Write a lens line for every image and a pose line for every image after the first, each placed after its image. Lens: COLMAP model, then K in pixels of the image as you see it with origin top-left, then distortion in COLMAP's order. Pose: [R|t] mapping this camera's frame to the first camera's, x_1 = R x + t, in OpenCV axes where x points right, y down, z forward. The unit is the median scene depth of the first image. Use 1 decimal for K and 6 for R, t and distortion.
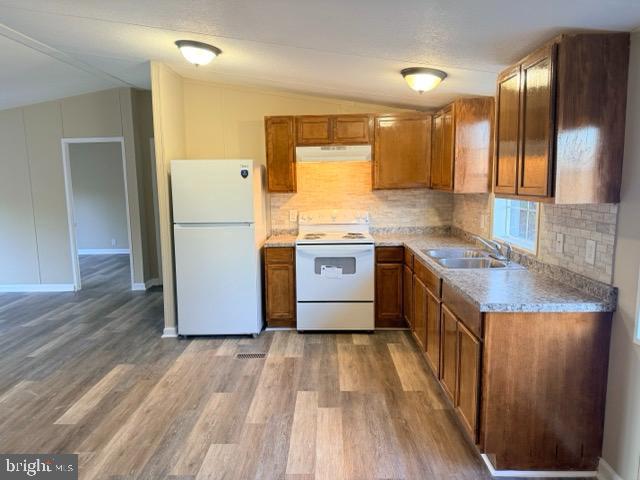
lens RADIAL K [[448.0, 0, 314.5], [0, 448.0, 234.8], [0, 0, 1]] dist [0.045425, -0.070224]
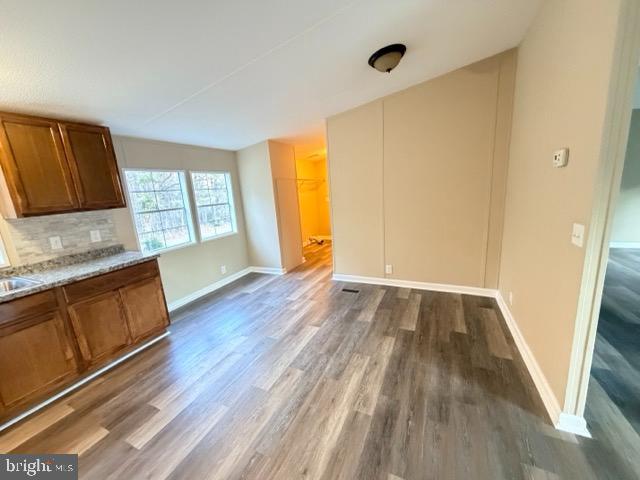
lens RADIAL K [[255.7, 0, 318.9], [0, 255.7, 240.3], [0, 0, 1]] dist [0.002248, -0.000029]
pose [[-0.912674, -0.004596, 0.408663, -0.456919], [0.132454, 0.942639, 0.306412, -0.099149], [-0.386630, 0.333783, -0.859713, 0.992335]]
